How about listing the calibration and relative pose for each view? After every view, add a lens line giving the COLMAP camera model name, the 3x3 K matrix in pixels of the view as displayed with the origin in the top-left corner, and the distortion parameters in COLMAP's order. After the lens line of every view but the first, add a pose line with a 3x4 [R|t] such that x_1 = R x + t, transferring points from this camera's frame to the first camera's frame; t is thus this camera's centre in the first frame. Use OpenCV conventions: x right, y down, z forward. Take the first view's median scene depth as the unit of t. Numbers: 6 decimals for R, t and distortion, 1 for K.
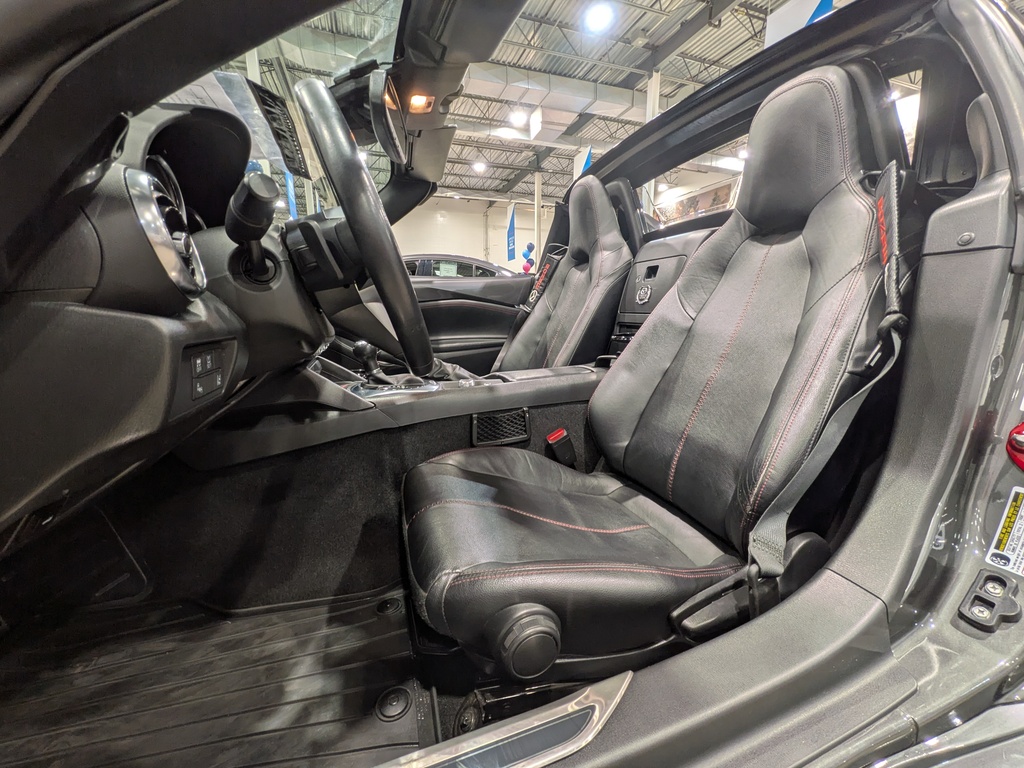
lens RADIAL K [[395.0, 0, 512.0], [0, 395.0, 384.0], [0, 0, 1]] dist [0.000719, 0.000016]
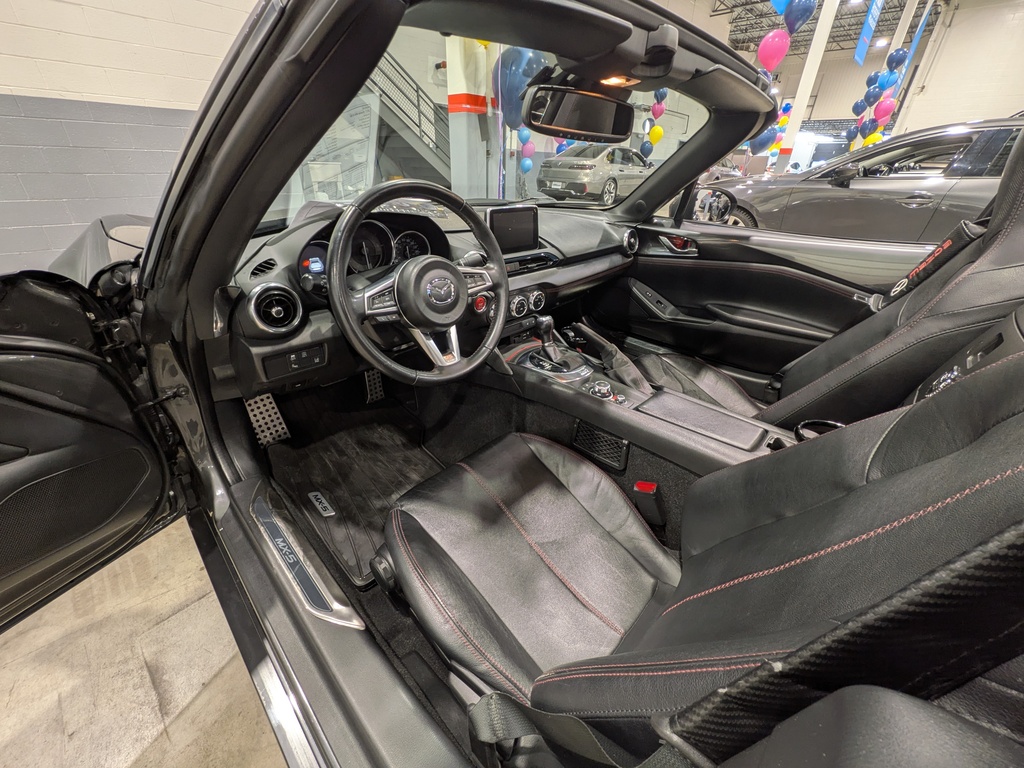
lens RADIAL K [[395.0, 0, 512.0], [0, 395.0, 384.0], [0, 0, 1]] dist [0.000719, 0.000016]
pose [[0.429435, 0.451223, -0.782294, 0.550709], [-0.195611, 0.892144, 0.407205, -0.361437], [0.881659, -0.021842, 0.471382, 0.325494]]
